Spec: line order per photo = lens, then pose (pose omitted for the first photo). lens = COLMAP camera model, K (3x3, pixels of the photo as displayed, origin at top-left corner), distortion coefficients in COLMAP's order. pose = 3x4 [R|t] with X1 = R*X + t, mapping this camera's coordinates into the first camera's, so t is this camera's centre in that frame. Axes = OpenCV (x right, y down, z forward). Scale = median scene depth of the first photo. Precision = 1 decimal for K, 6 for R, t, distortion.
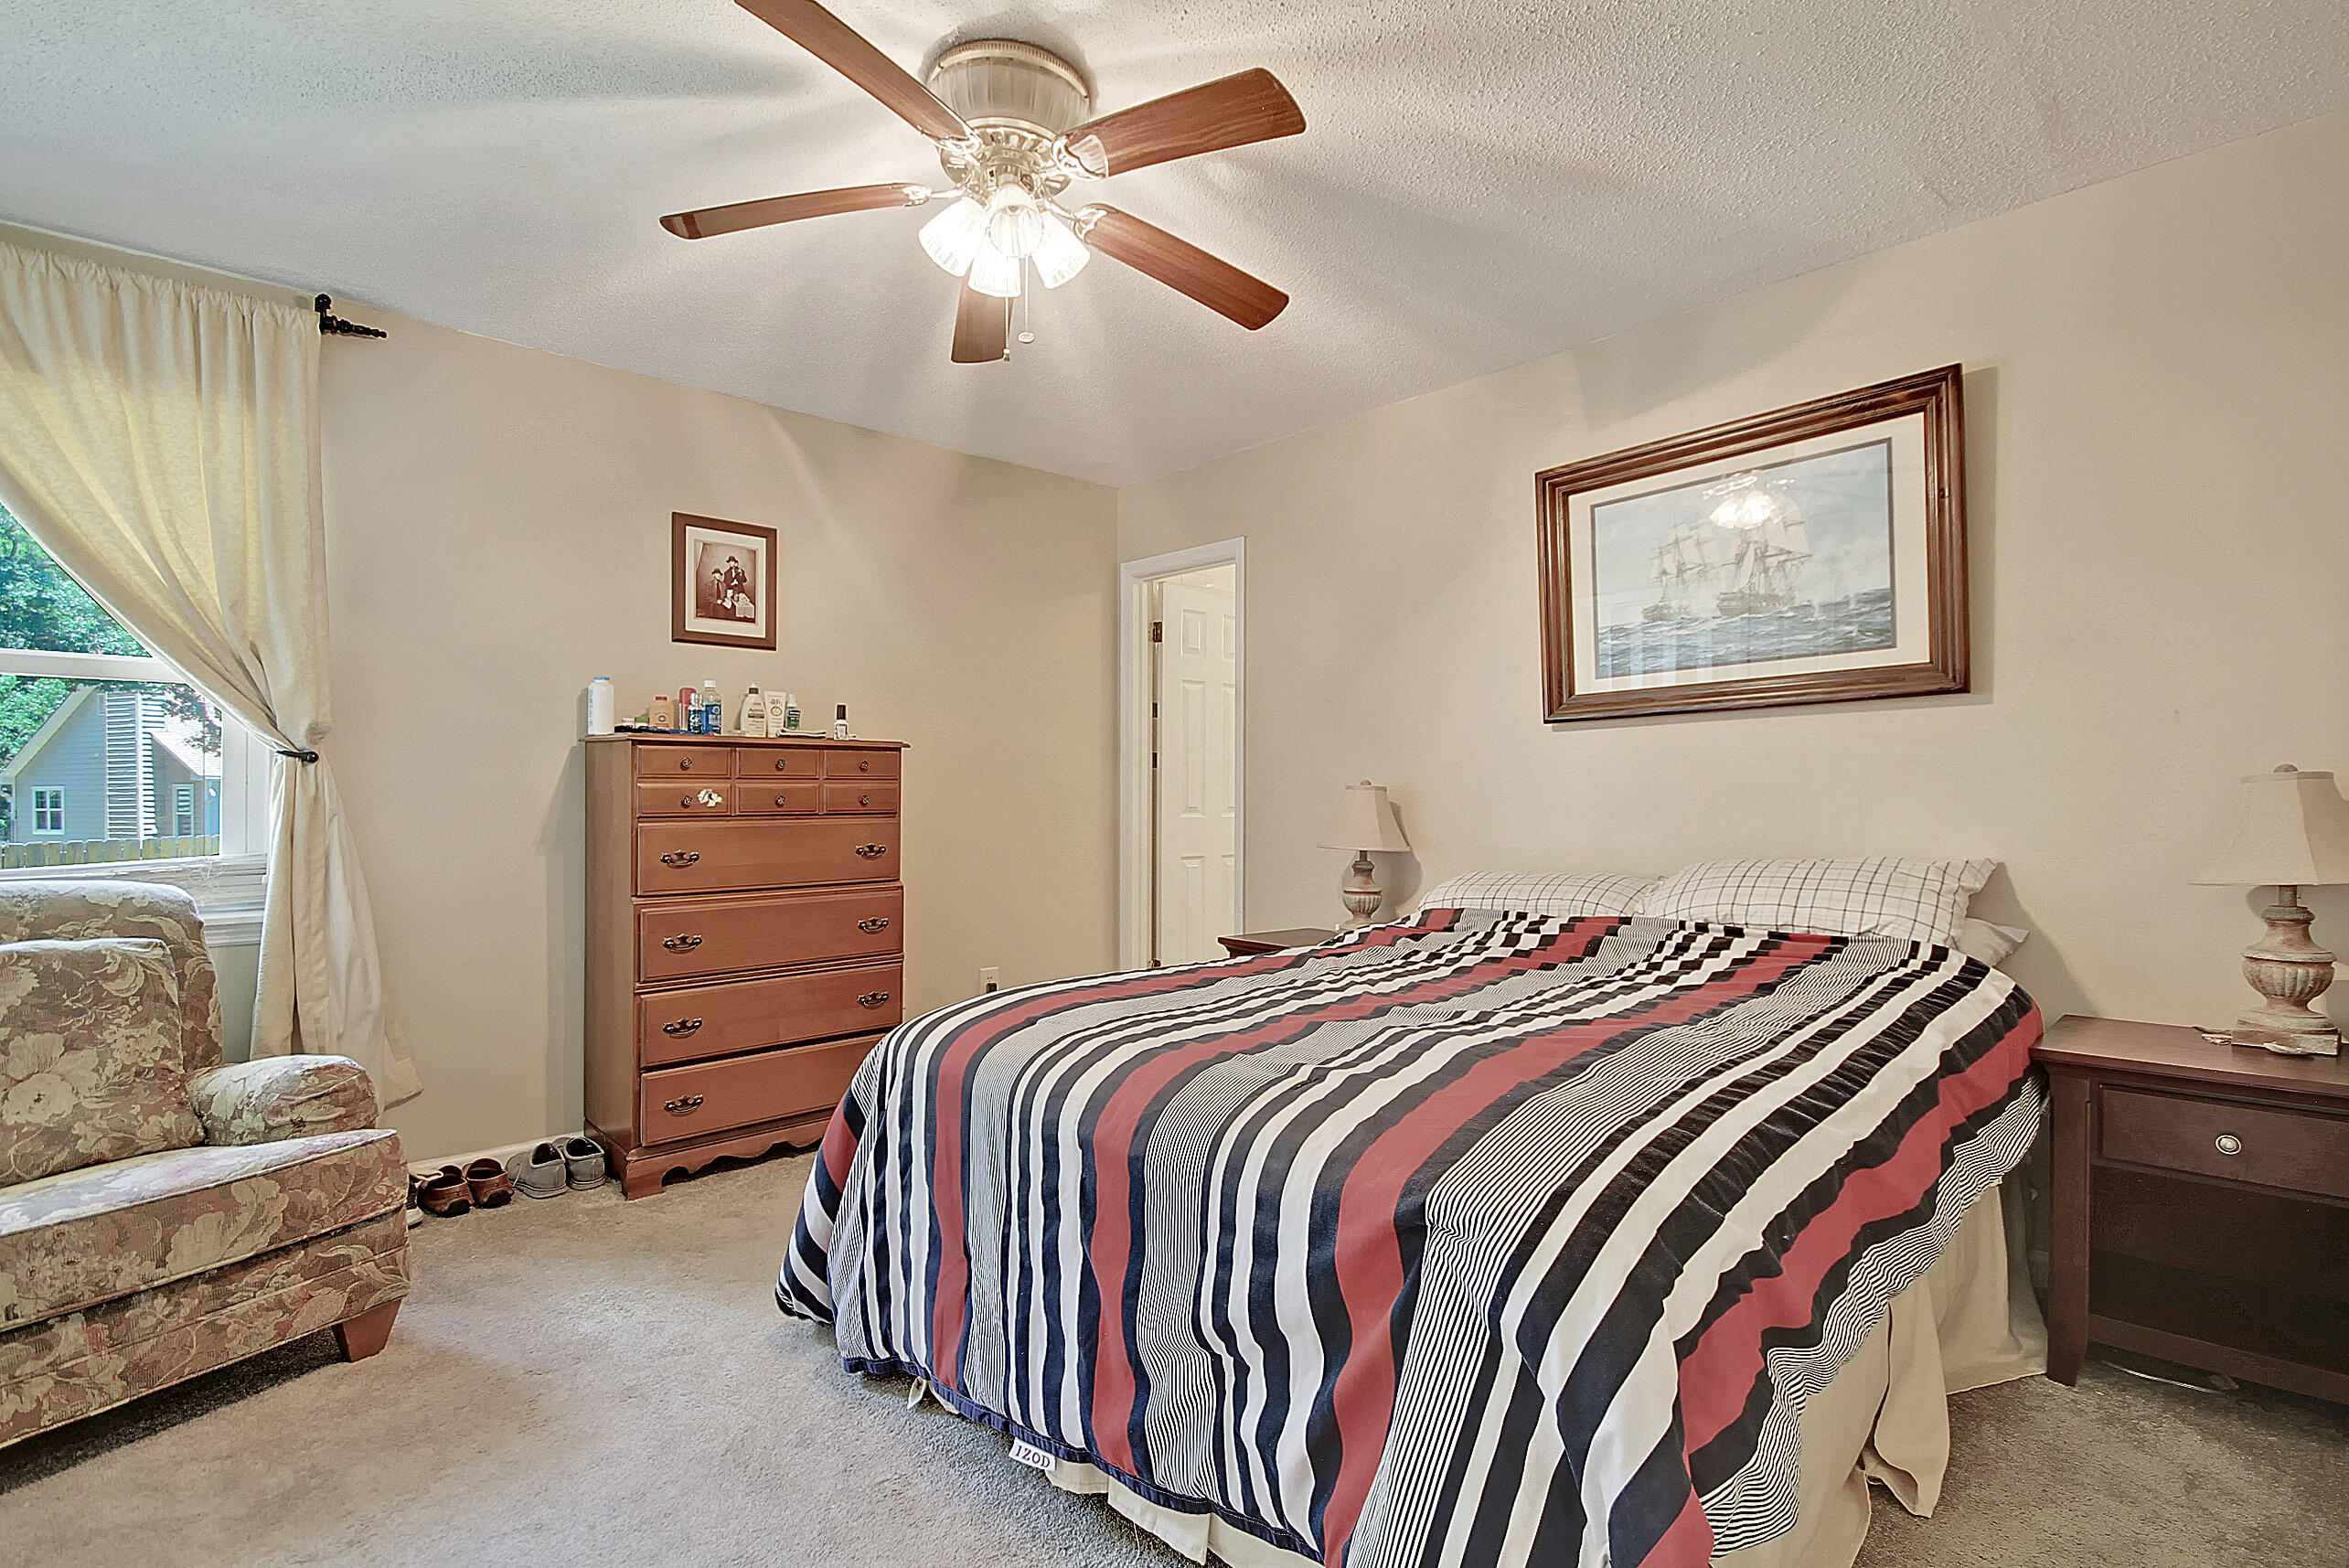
lens RADIAL K [[1115.9, 0, 1168.8], [0, 1115.9, 806.1], [0, 0, 1]] dist [0.007247, 0.000598]
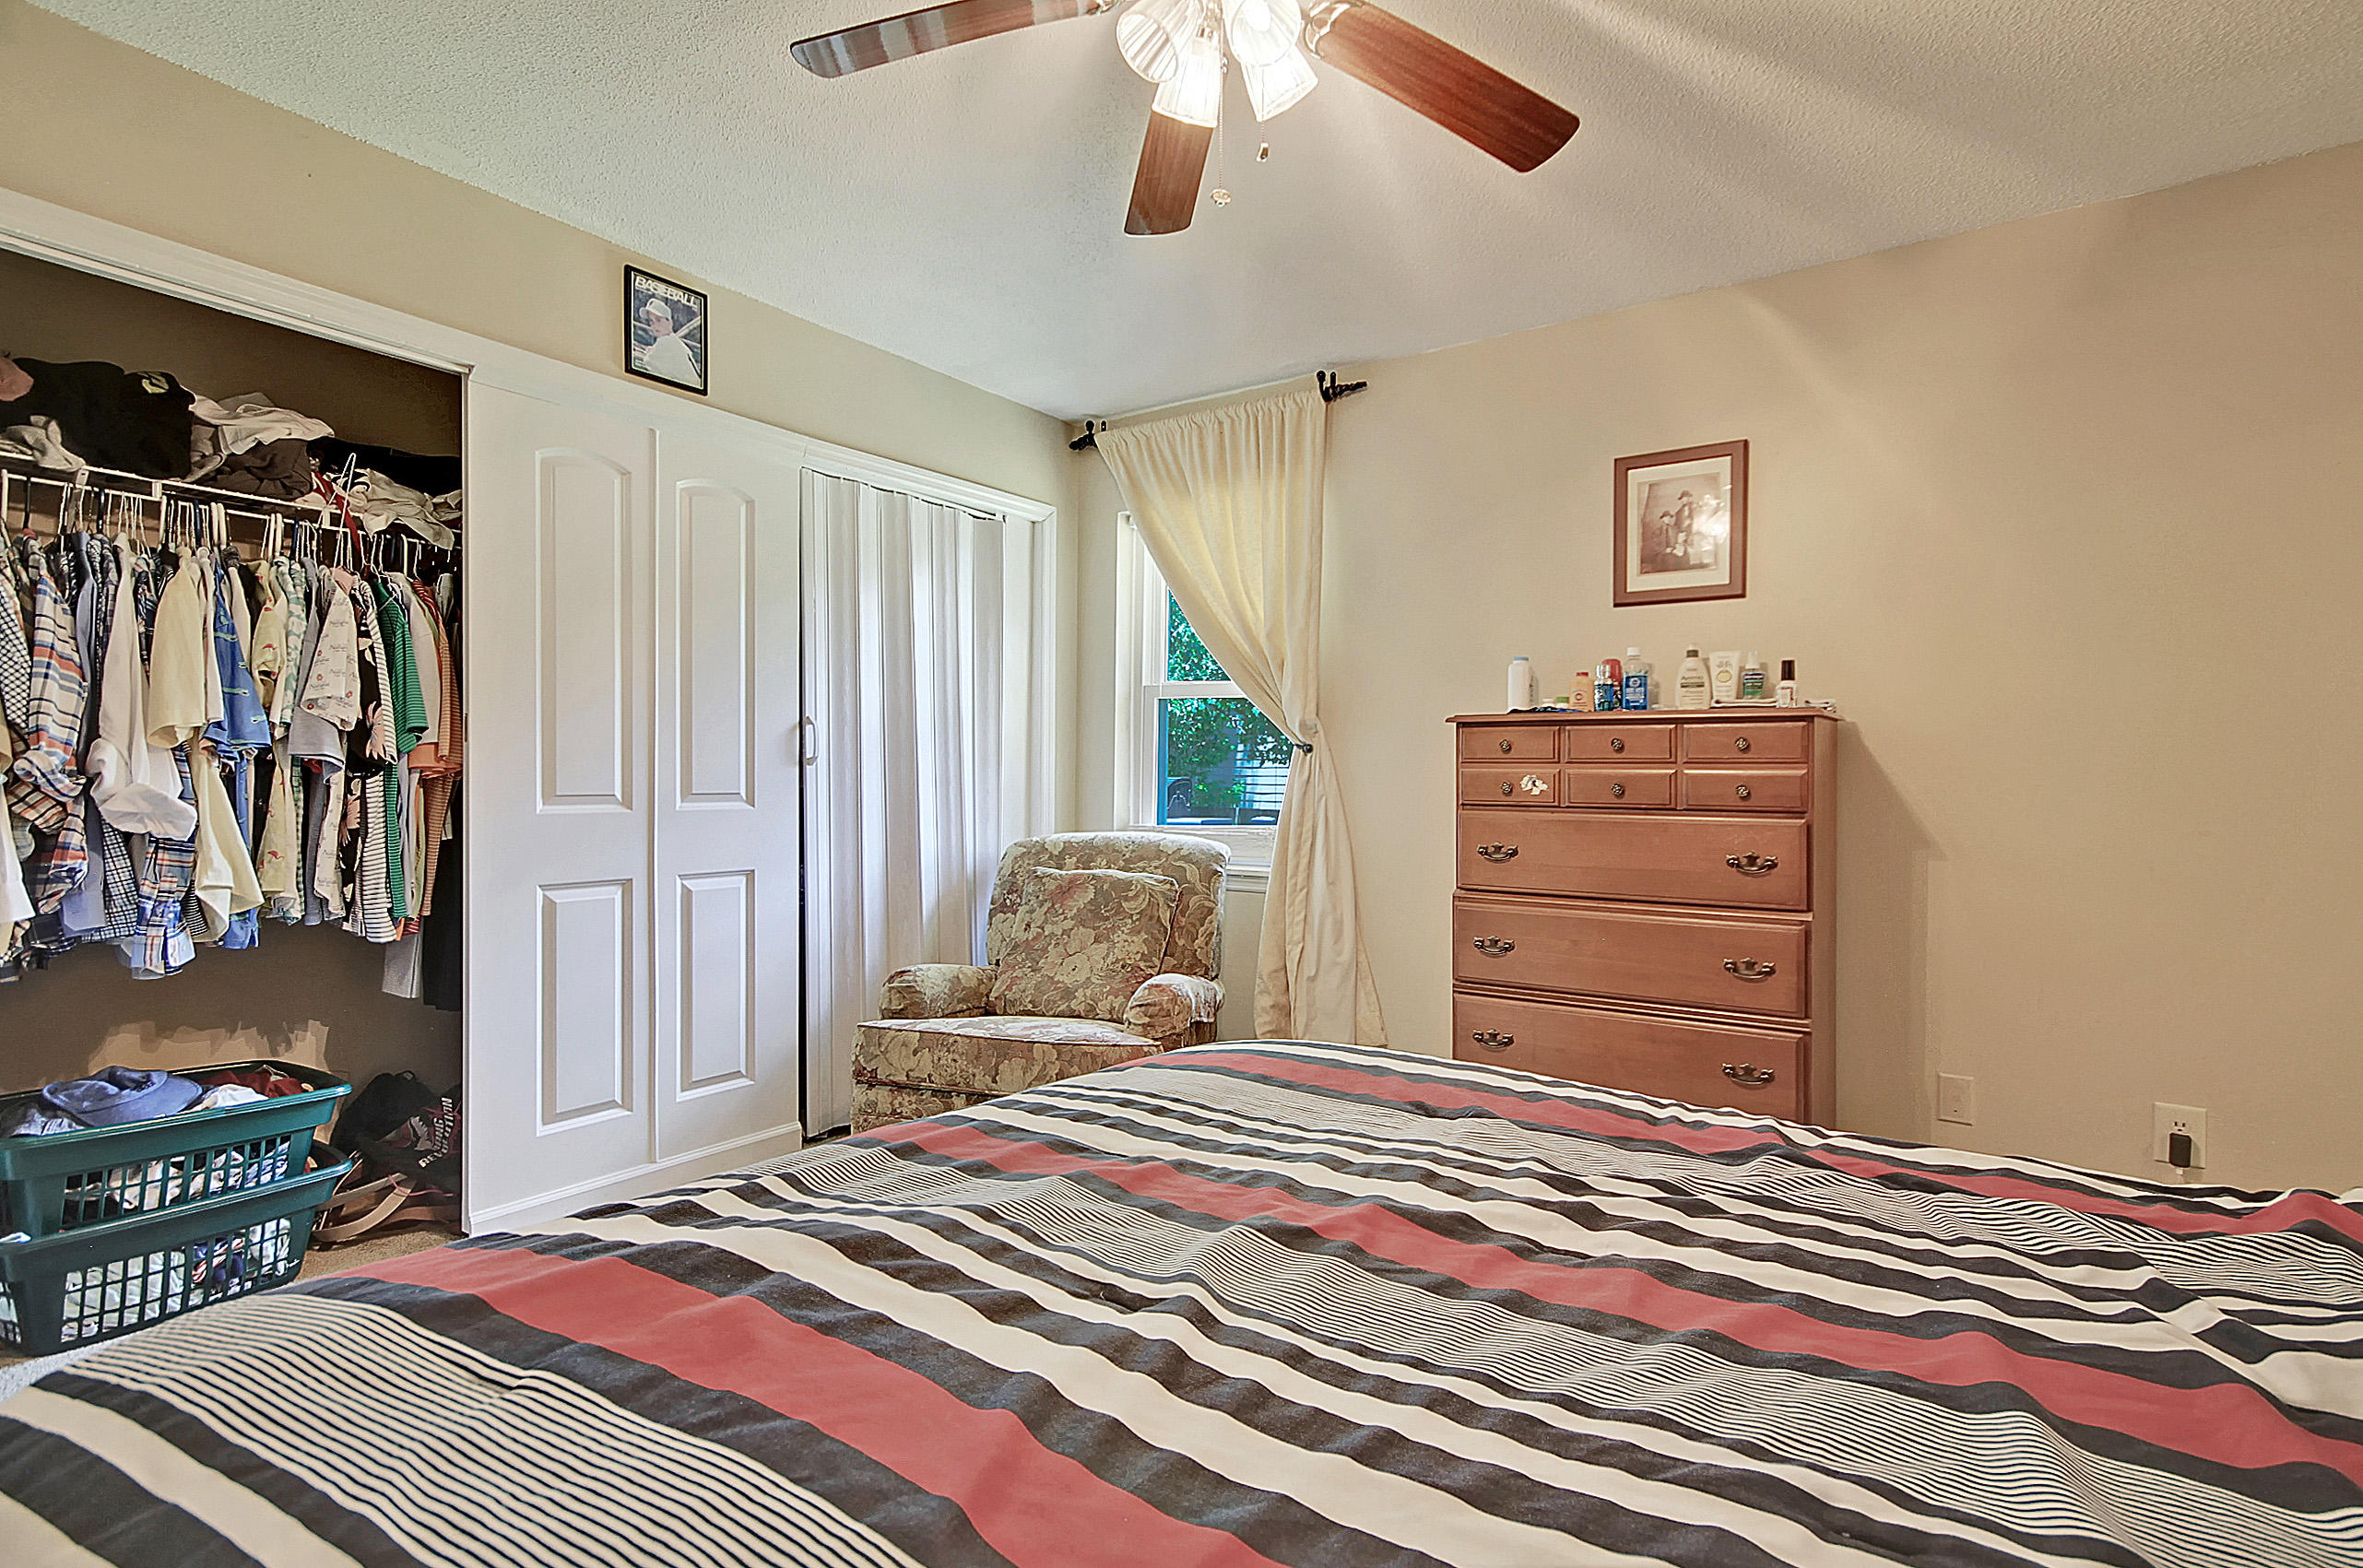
lens RADIAL K [[1122.5, 0, 1175.8], [0, 1122.5, 806.2], [0, 0, 1]] dist [0.007247, 0.000598]
pose [[0.229122, 0.025463, -0.973065, 0.413278], [-0.024445, 0.999493, 0.020399, -0.001964], [0.973091, 0.019113, 0.229628, 0.574703]]
